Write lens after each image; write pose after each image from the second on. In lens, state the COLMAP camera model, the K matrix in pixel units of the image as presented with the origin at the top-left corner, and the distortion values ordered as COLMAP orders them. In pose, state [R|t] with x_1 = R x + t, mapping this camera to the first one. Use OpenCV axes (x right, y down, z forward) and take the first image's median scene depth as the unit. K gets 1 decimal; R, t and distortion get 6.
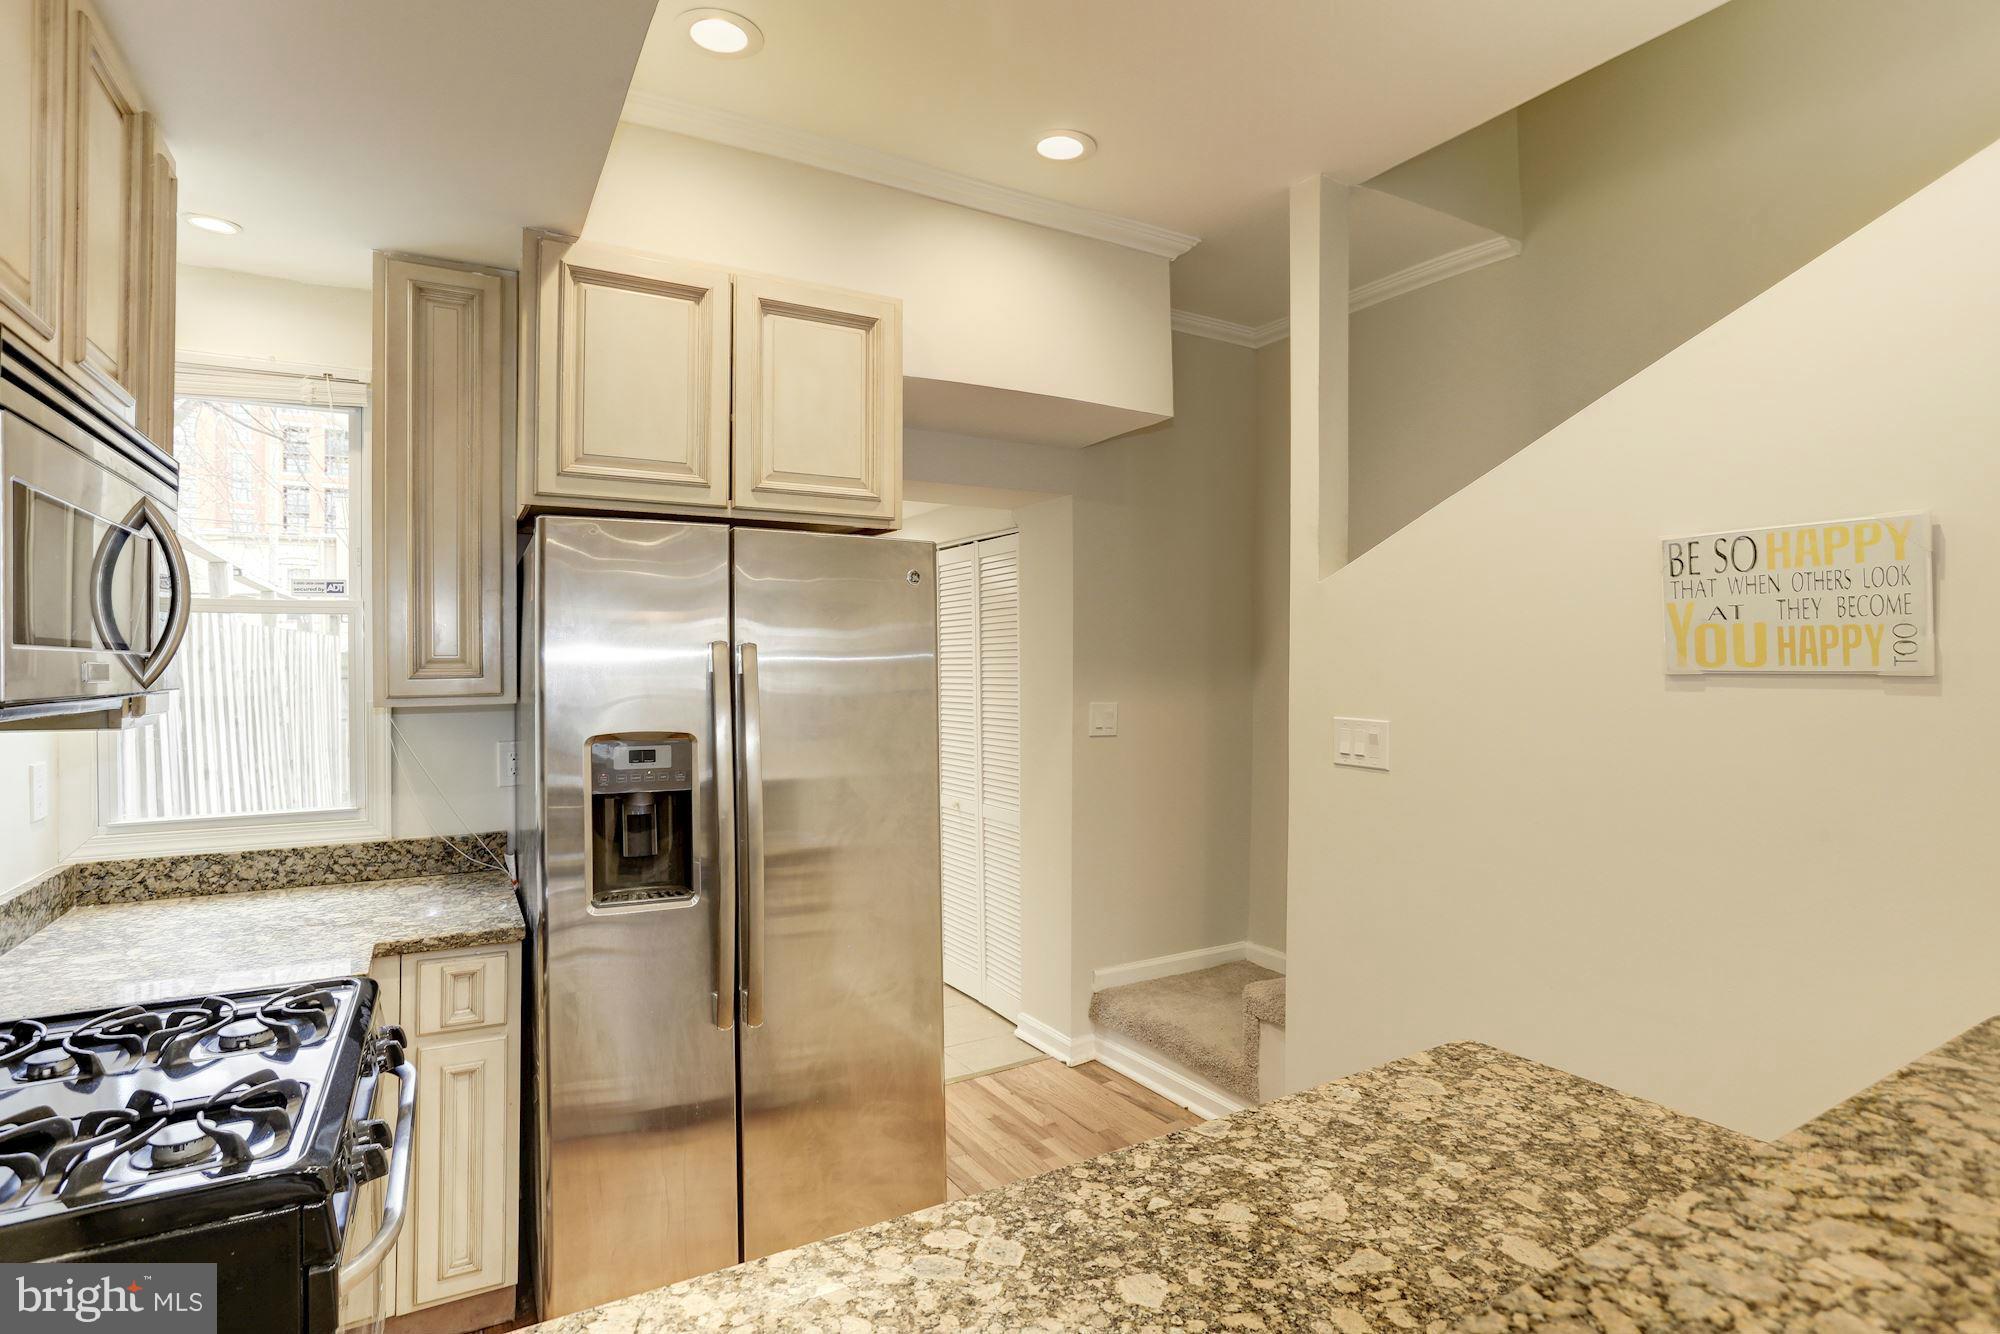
lens RADIAL K [[977.4, 0, 987.0], [0, 977.4, 660.4], [0, 0, 1]] dist [-0.044395, 0.022580]
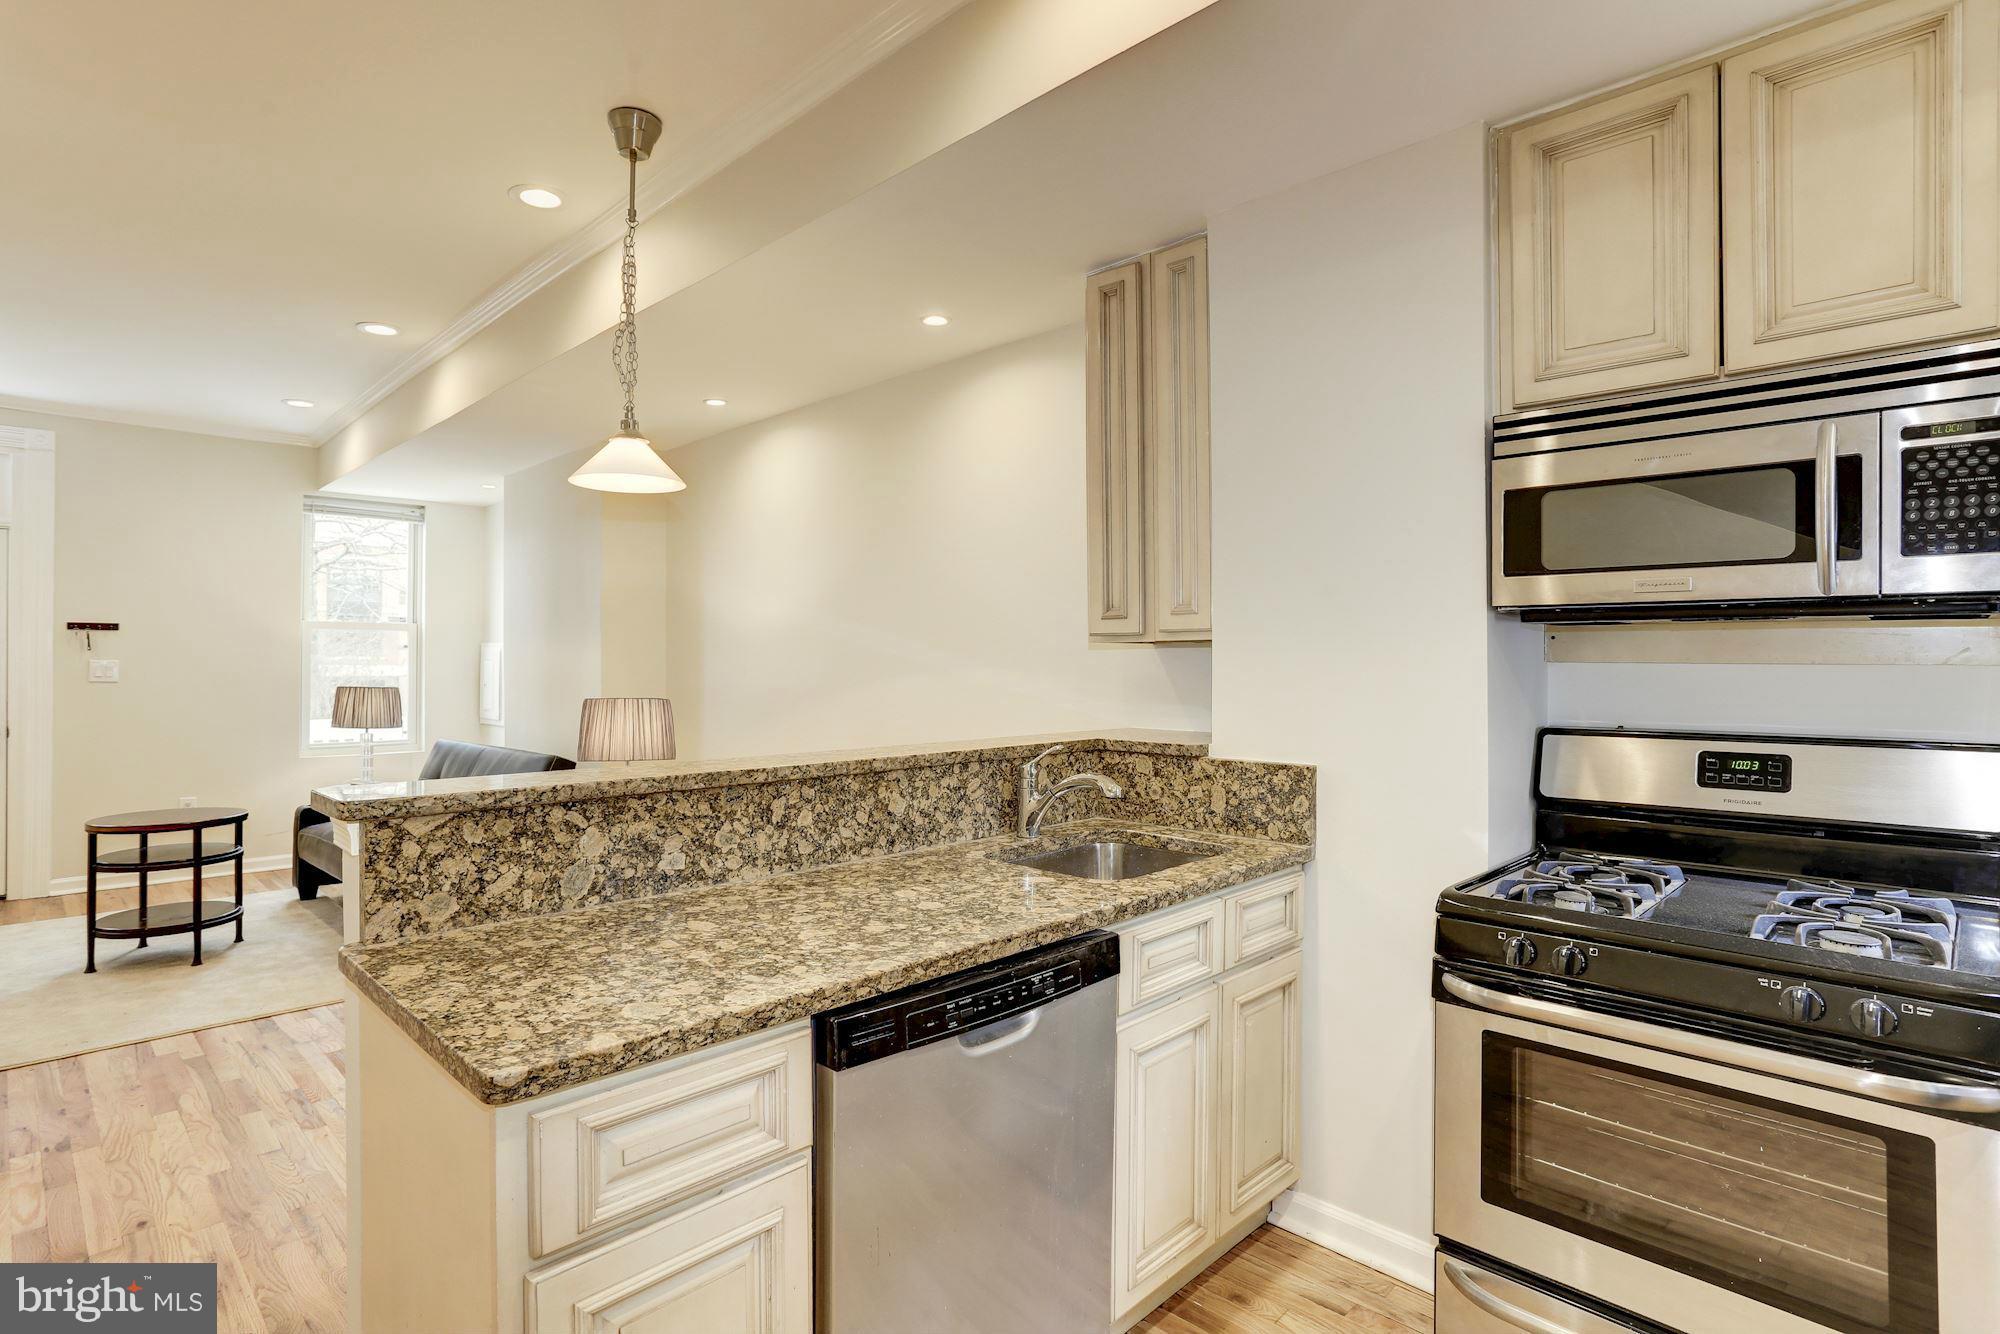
lens RADIAL K [[980.4, 0, 1002.4], [0, 980.4, 657.1], [0, 0, 1]] dist [-0.060619, 0.023630]
pose [[-0.958912, -0.000482, -0.283704, 0.241717], [0.001349, 0.999980, -0.006259, 0.074545], [0.283702, -0.006384, -0.958891, 1.219653]]
